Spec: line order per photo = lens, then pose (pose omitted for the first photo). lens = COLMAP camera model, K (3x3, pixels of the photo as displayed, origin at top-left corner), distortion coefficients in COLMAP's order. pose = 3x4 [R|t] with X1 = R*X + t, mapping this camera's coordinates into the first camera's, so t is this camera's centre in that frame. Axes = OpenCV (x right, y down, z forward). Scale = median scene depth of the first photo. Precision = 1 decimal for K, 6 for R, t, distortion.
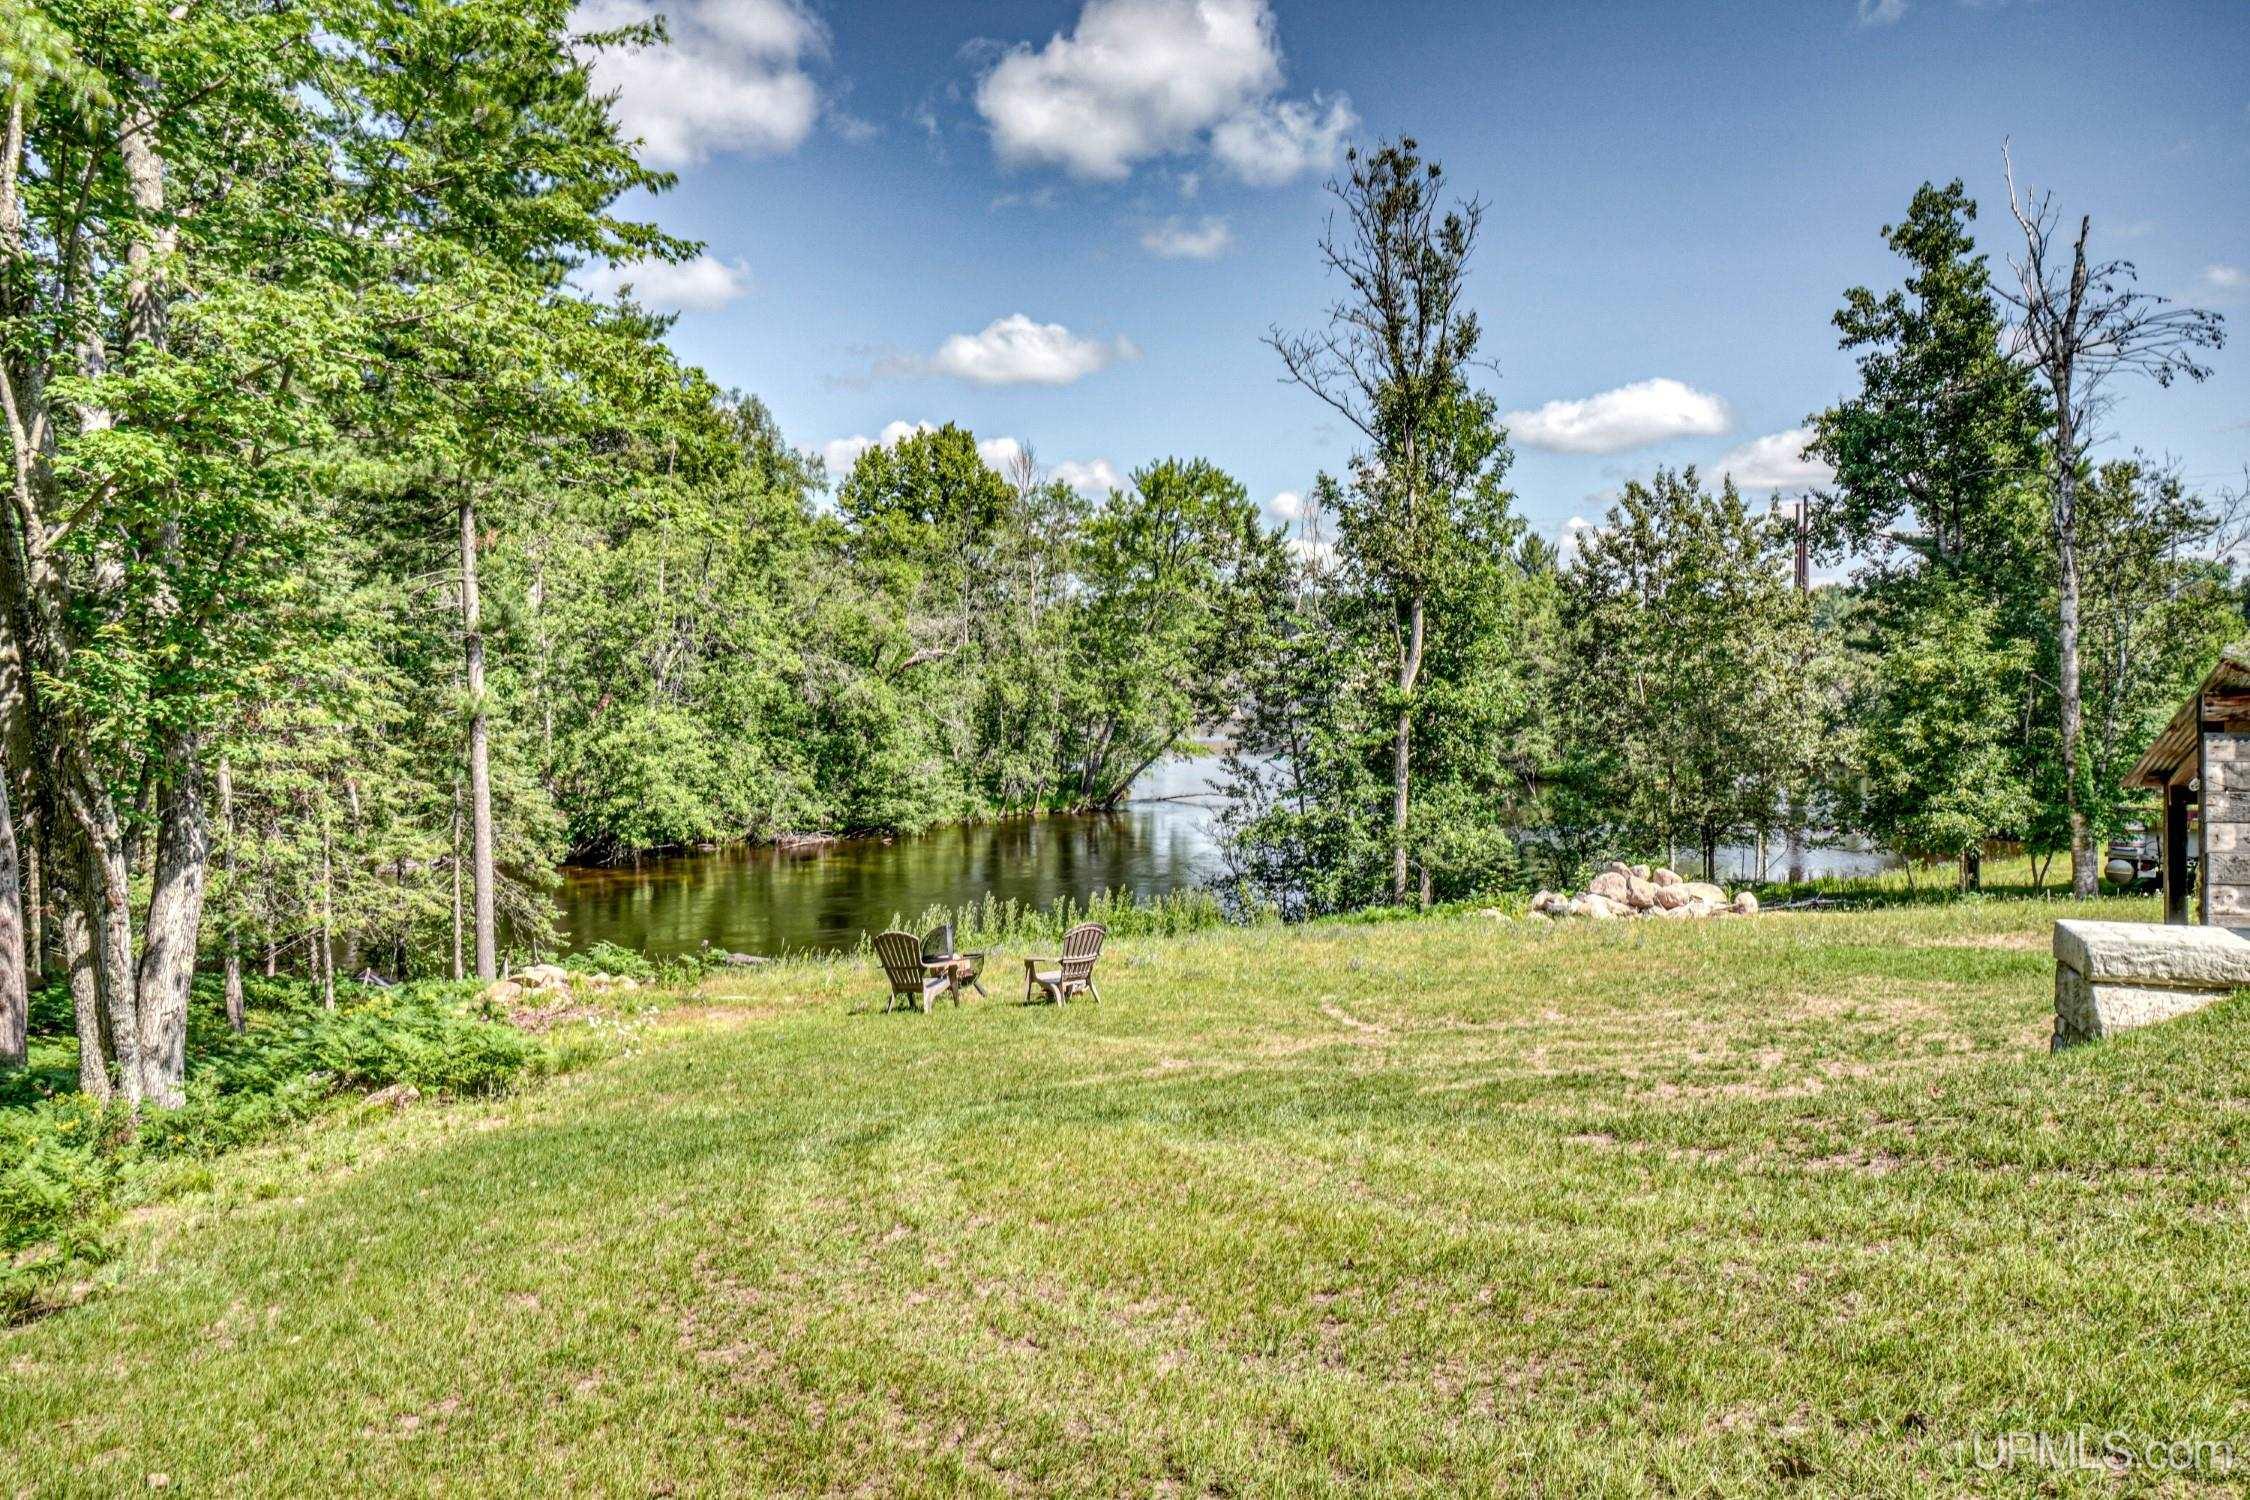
lens RADIAL K [[1696.0, 0, 1106.7], [0, 1696.0, 756.1], [0, 0, 1]] dist [0.050273, 0.006870]
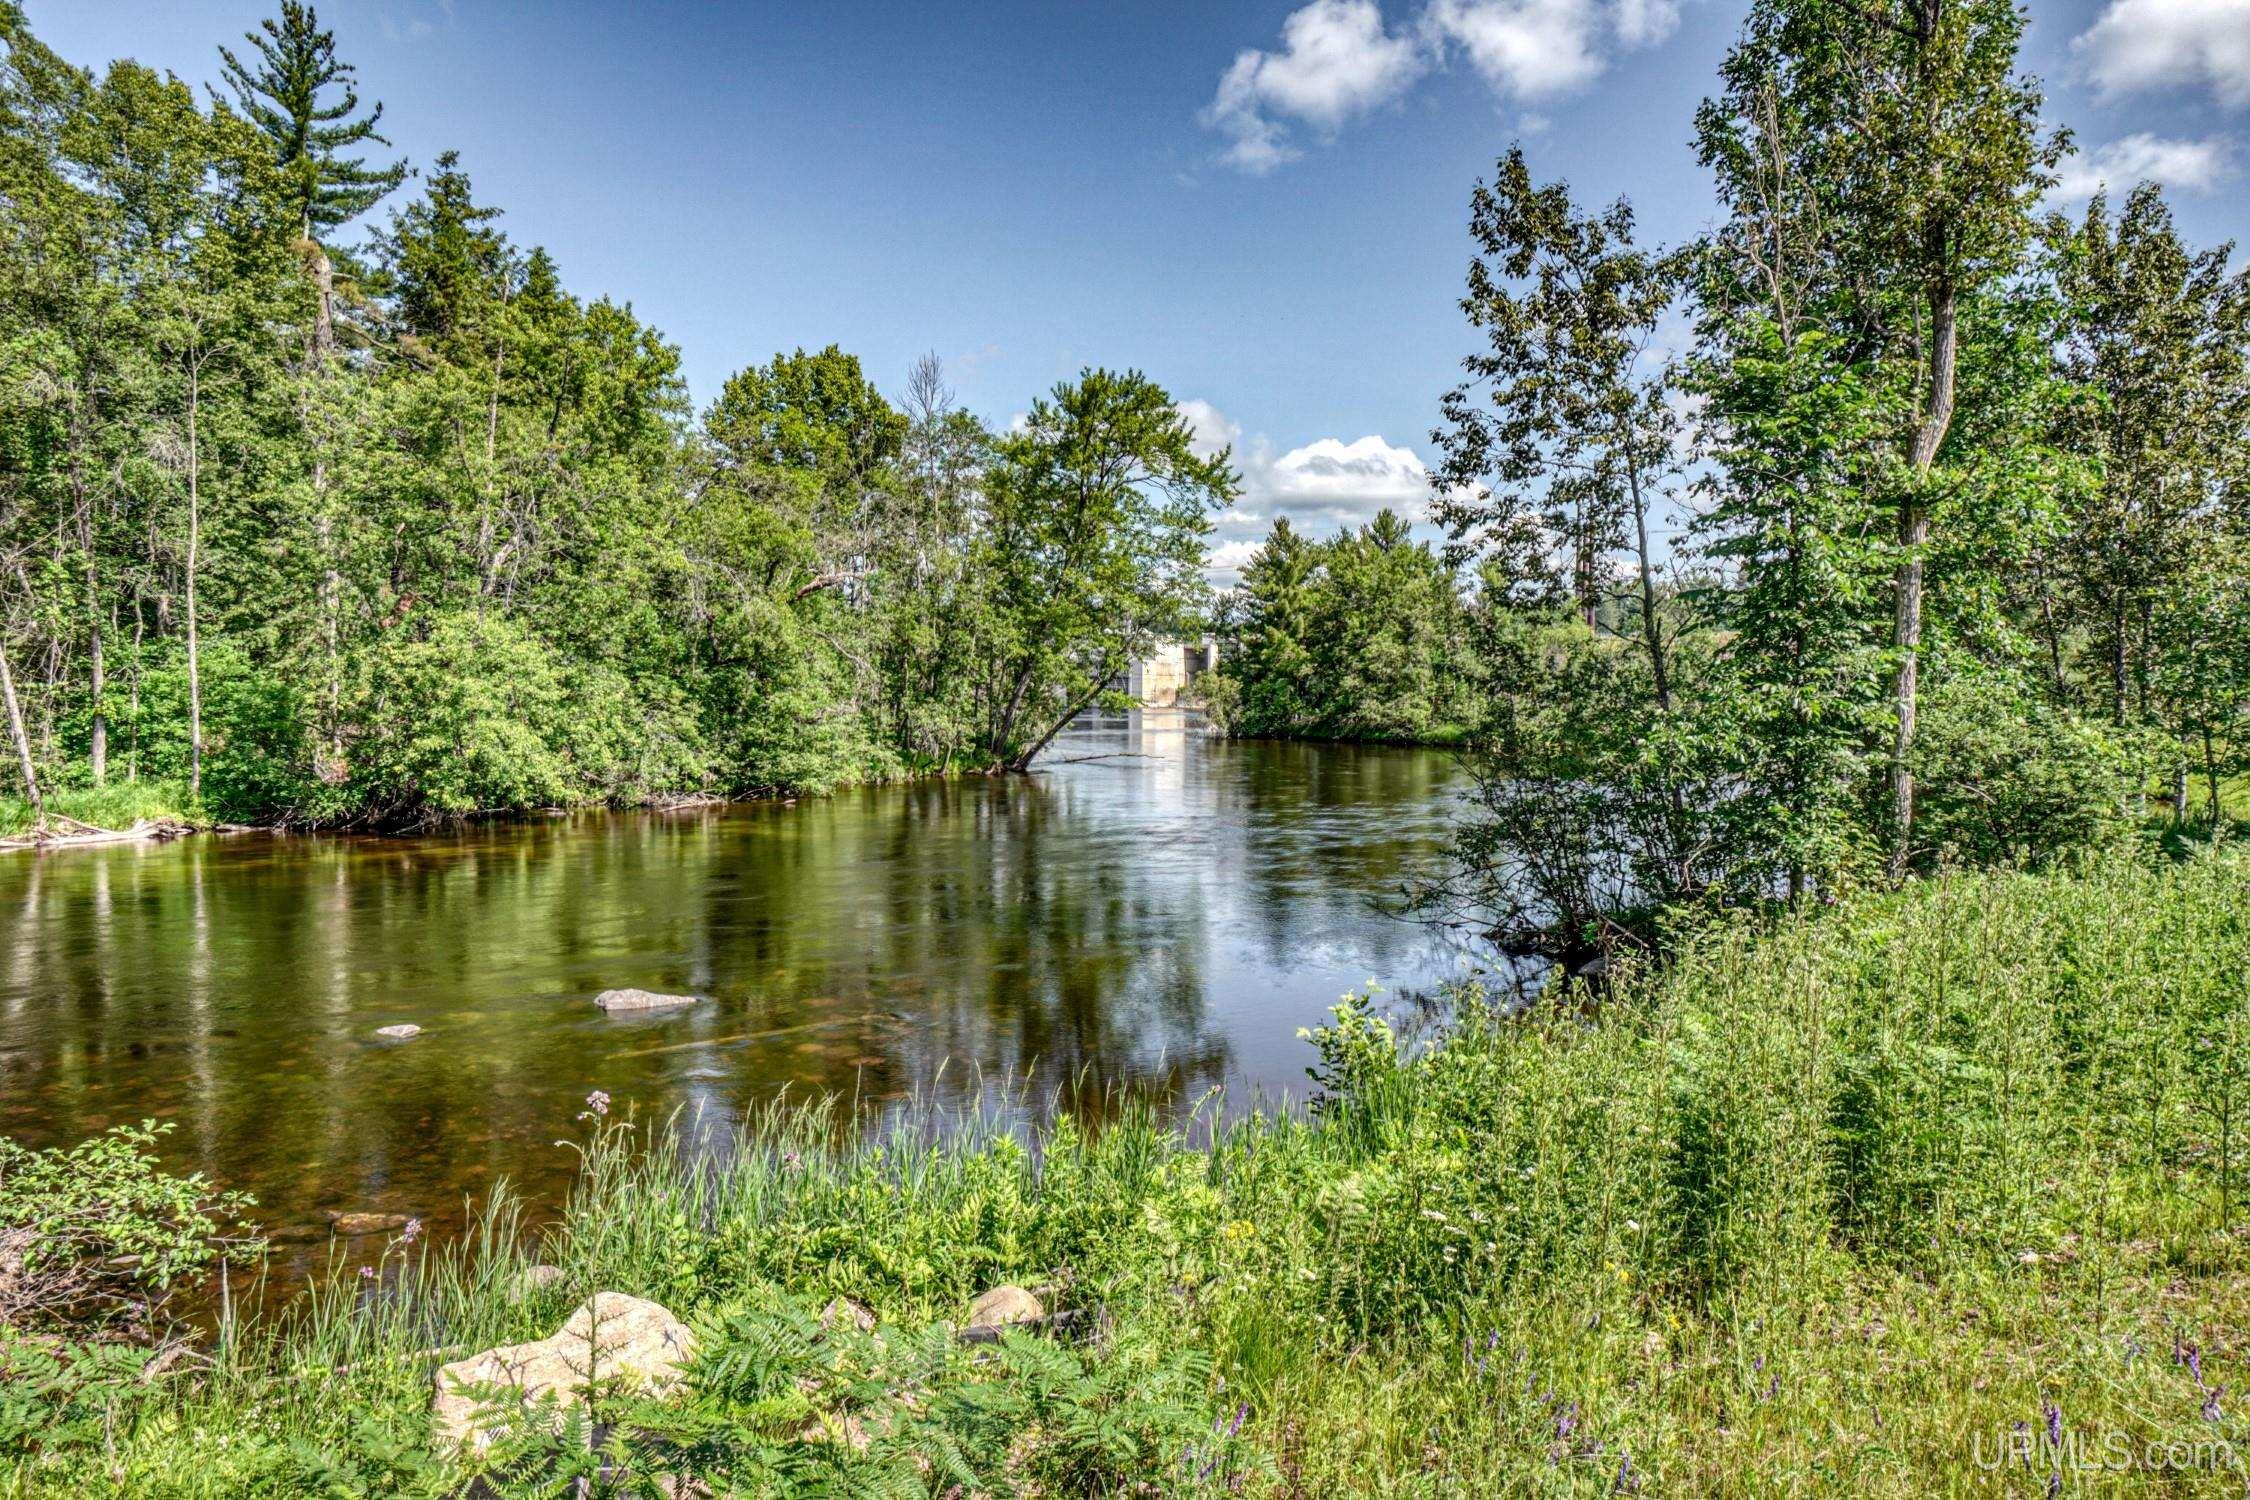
lens RADIAL K [[1397.4, 0, 1092.0], [0, 1397.4, 758.9], [0, 0, 1]] dist [0.023248, -0.001325]
pose [[0.990757, -0.004972, 0.135560, -0.126238], [0.004234, 0.999975, 0.005733, 0.042779], [-0.135585, -0.005106, 0.990753, 0.532910]]
